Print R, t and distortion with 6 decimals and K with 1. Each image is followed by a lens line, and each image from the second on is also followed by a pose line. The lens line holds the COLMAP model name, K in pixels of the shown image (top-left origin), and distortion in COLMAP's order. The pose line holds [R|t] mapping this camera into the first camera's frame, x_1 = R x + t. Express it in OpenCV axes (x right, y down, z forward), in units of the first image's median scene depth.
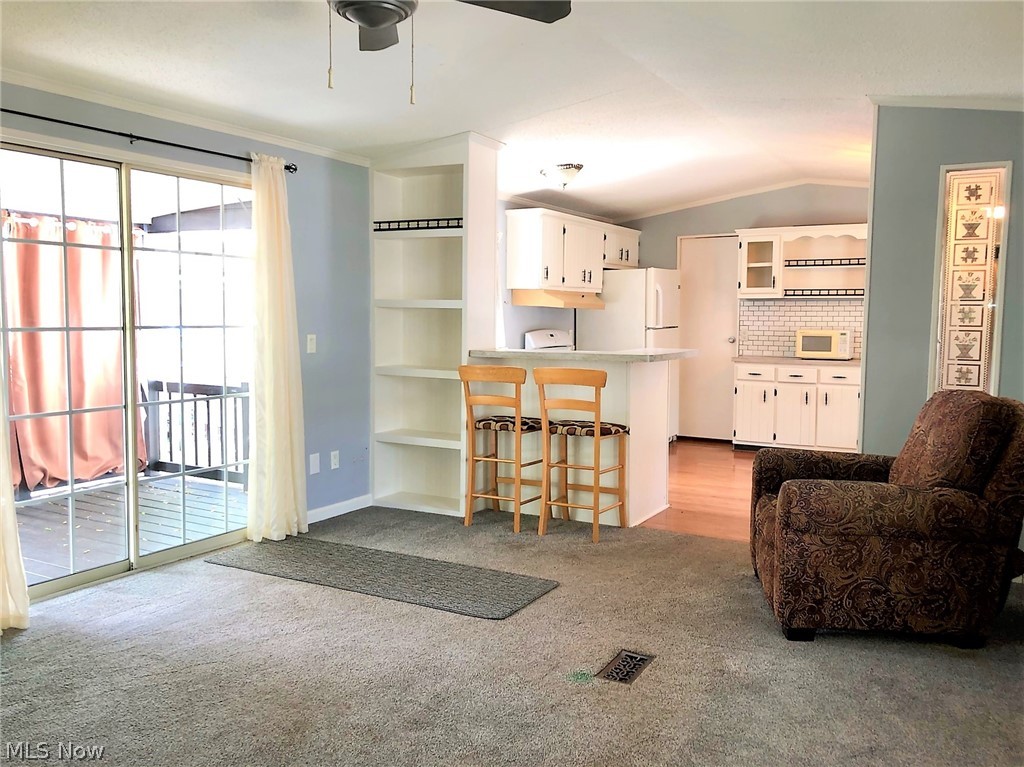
lens RADIAL K [[866.9, 0, 512.0], [0, 866.9, 383.5], [0, 0, 1]] dist [0.070409, -0.142963]
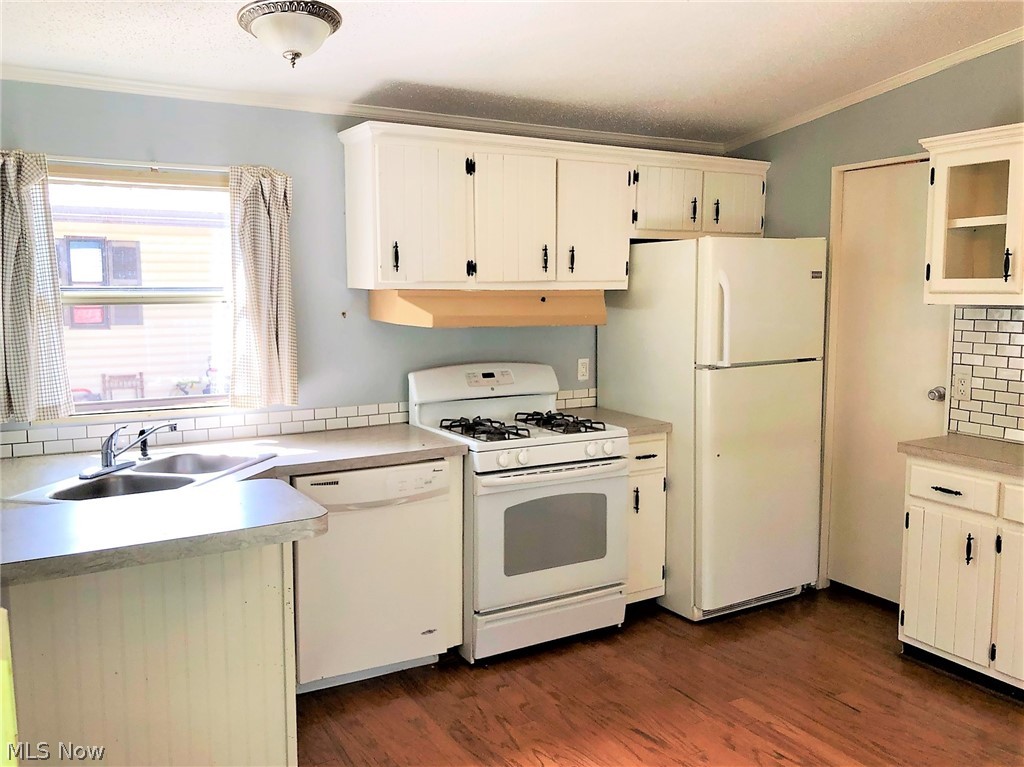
lens RADIAL K [[872.4, 0, 512.0], [0, 872.4, 383.5], [0, 0, 1]] dist [0.052286, -0.004851]
pose [[0.873063, 0.053431, -0.484671, 0.308791], [-0.037602, 0.998396, 0.042330, -0.073059], [0.486156, -0.018732, 0.873672, 0.555043]]
